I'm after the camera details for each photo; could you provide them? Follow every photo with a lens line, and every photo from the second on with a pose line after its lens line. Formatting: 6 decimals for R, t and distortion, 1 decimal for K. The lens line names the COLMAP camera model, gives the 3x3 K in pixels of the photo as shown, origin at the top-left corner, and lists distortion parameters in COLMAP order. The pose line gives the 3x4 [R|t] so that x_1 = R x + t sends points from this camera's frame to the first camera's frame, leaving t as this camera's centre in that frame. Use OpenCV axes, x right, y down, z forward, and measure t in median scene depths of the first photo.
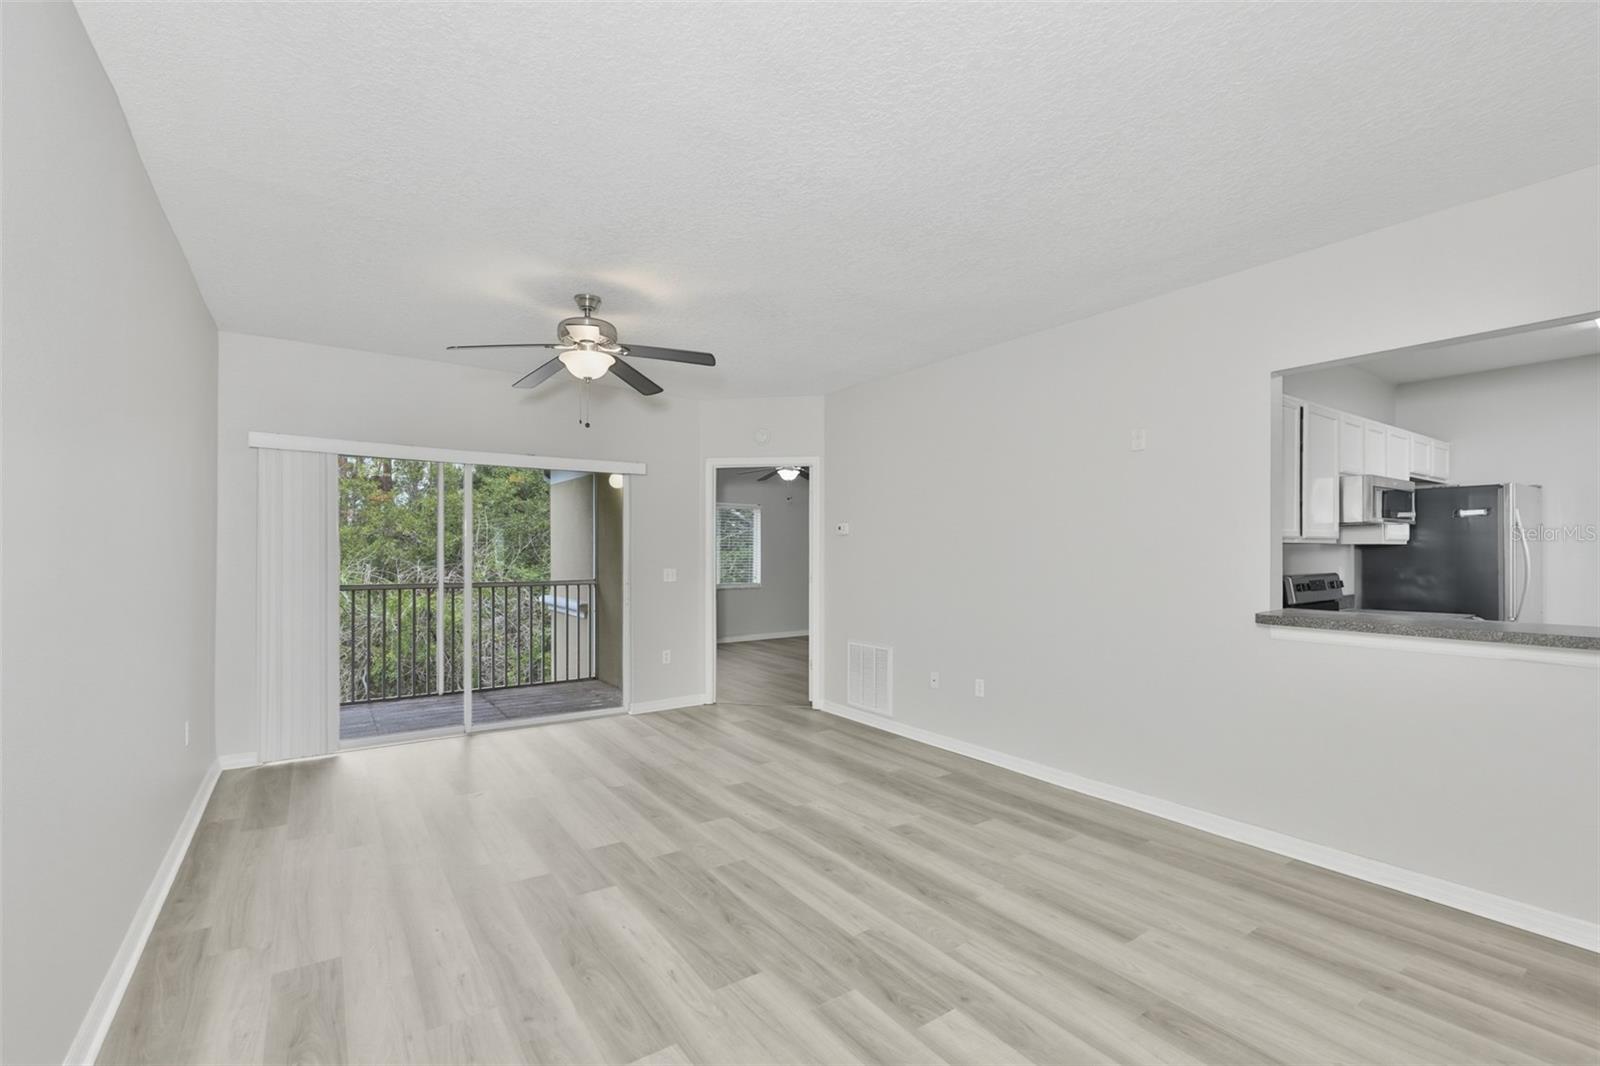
lens RADIAL K [[699.2, 0, 791.6], [0, 699.2, 552.3], [0, 0, 1]] dist [-0.001419, -0.000159]
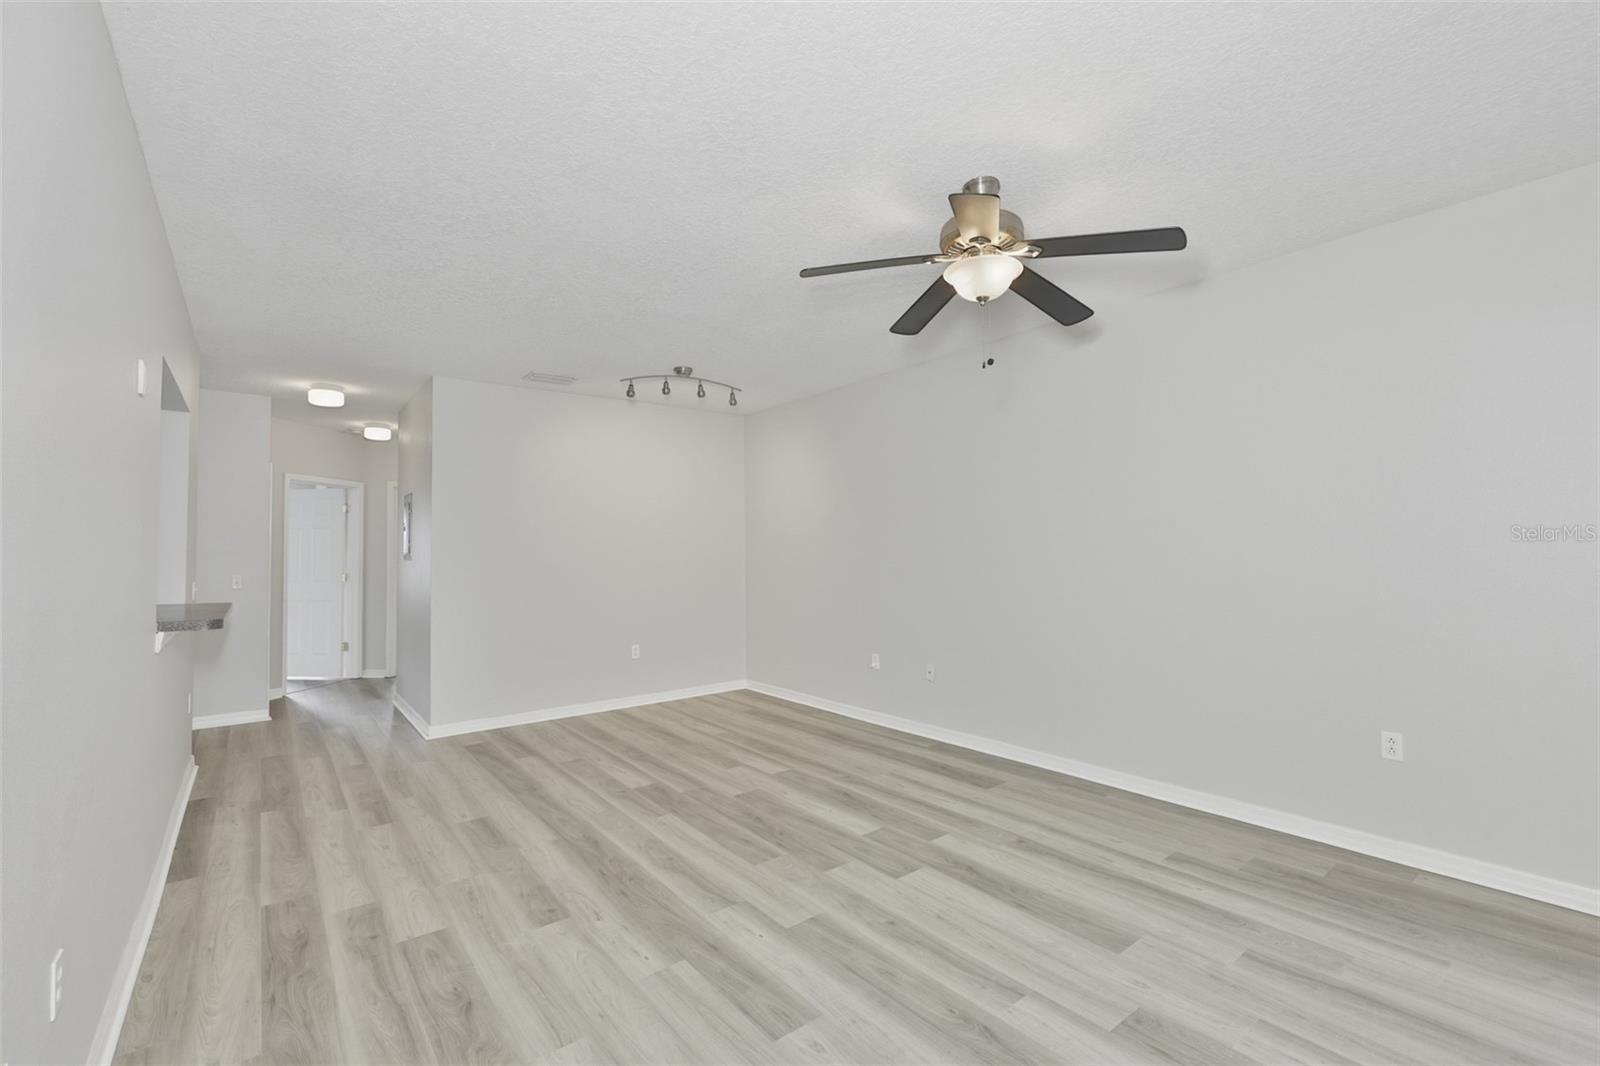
lens RADIAL K [[694.9, 0, 804.1], [0, 694.9, 537.4], [0, 0, 1]] dist [-0.000036, 0.000323]
pose [[-0.997167, 0.013096, -0.074073, -0.071581], [0.014556, 0.999710, -0.019209, 0.002761], [0.073800, -0.020233, -0.997068, 1.970136]]
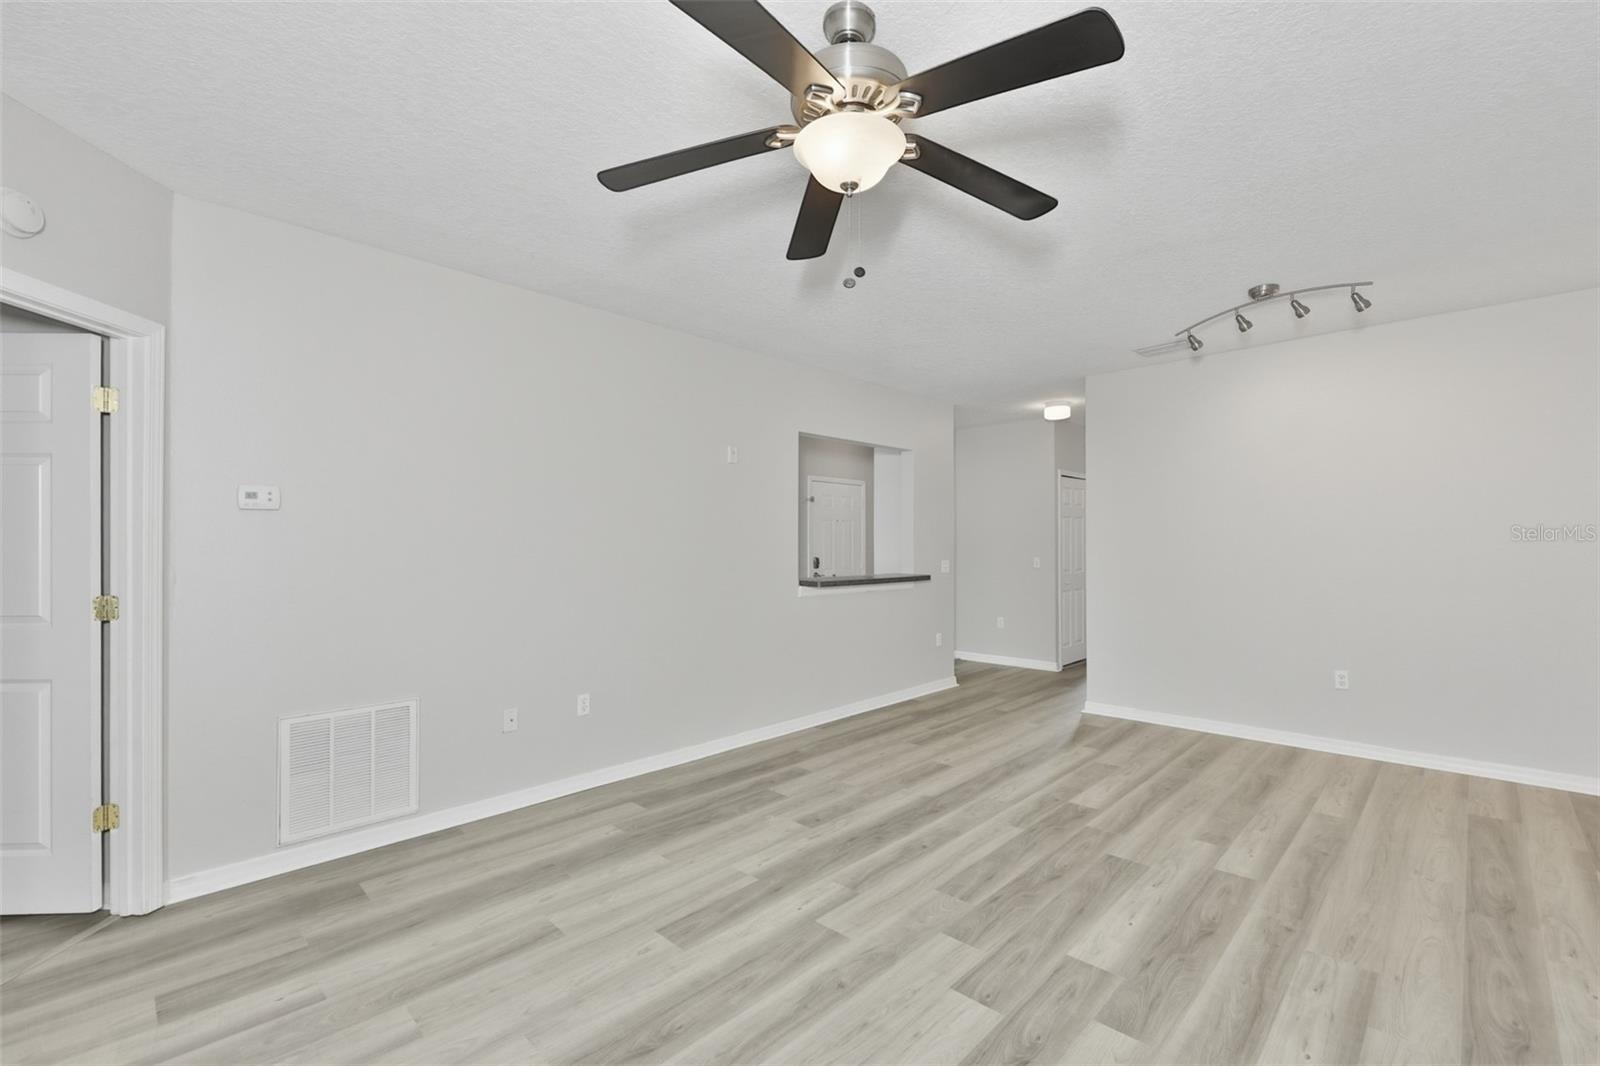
lens RADIAL K [[694.9, 0, 804.1], [0, 694.9, 537.4], [0, 0, 1]] dist [-0.000036, 0.000323]
pose [[-0.204081, 0.012028, 0.978880, -0.897577], [0.004779, 0.999925, -0.011290, 0.003192], [-0.978942, 0.002374, -0.204123, 1.334735]]
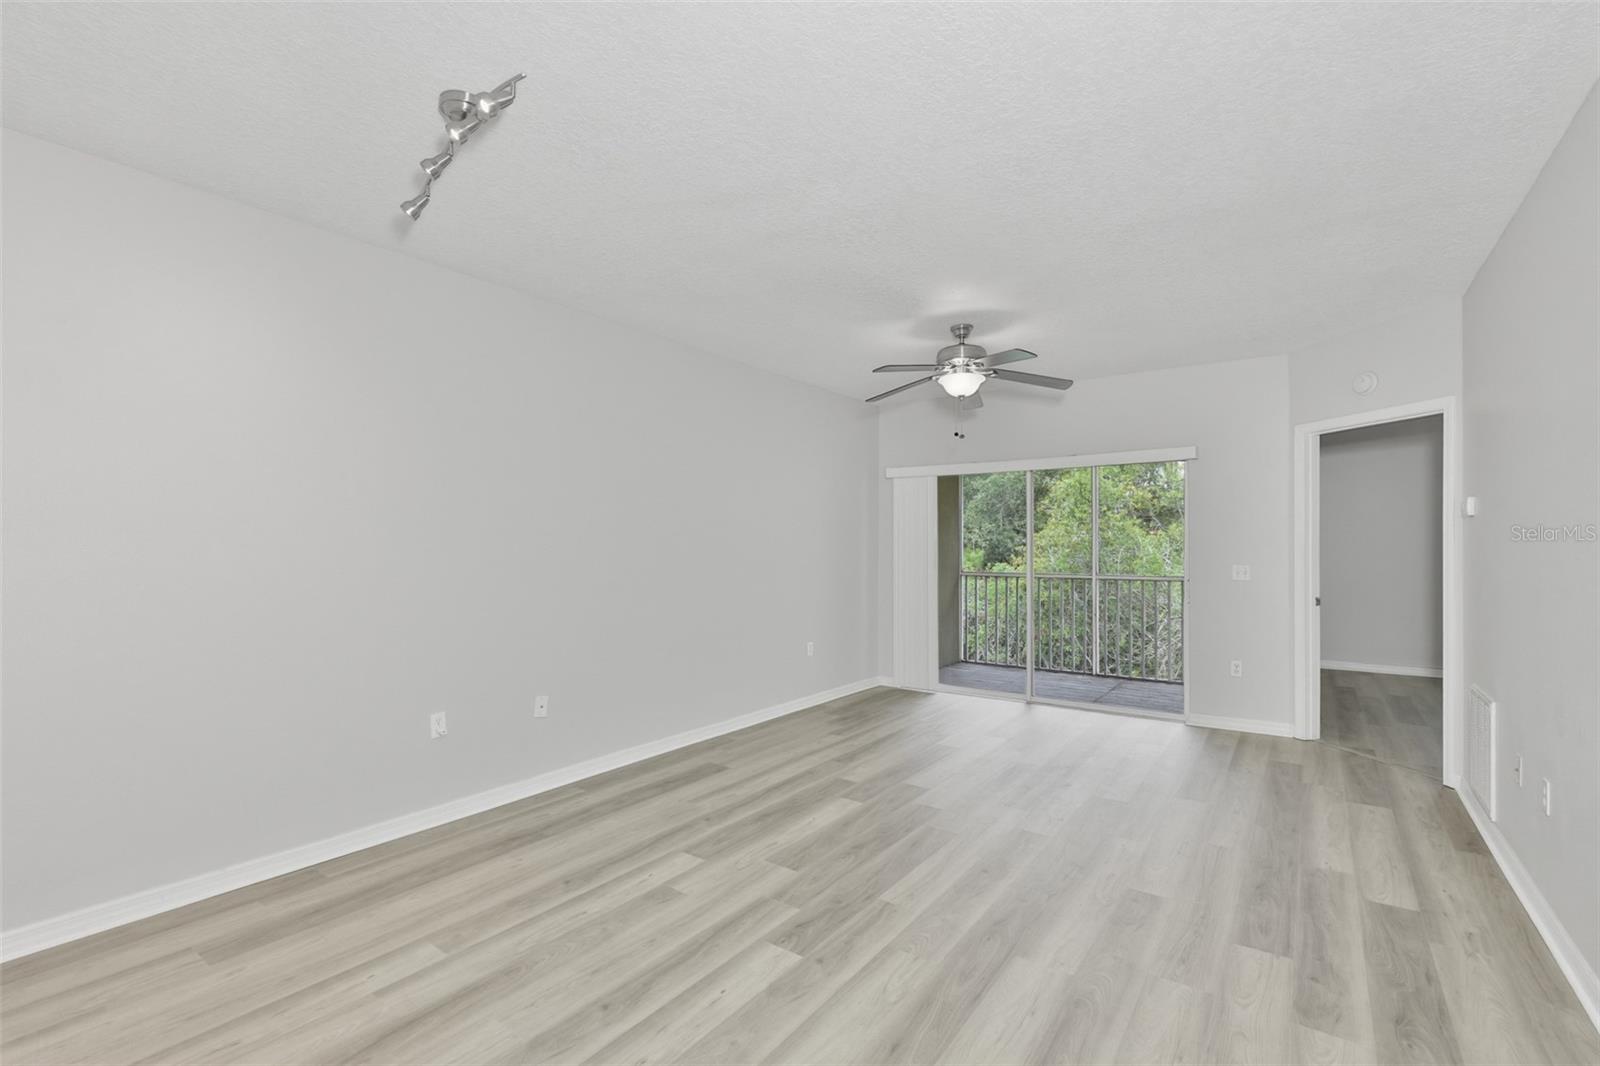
lens RADIAL K [[700.8, 0, 803.6], [0, 700.8, 549.1], [0, 0, 1]] dist [-0.001216, 0.000016]
pose [[0.342968, 0.001221, -0.939346, 0.848238], [0.001427, 0.999997, 0.001821, 0.004078], [0.939346, -0.001965, 0.342965, 0.413275]]
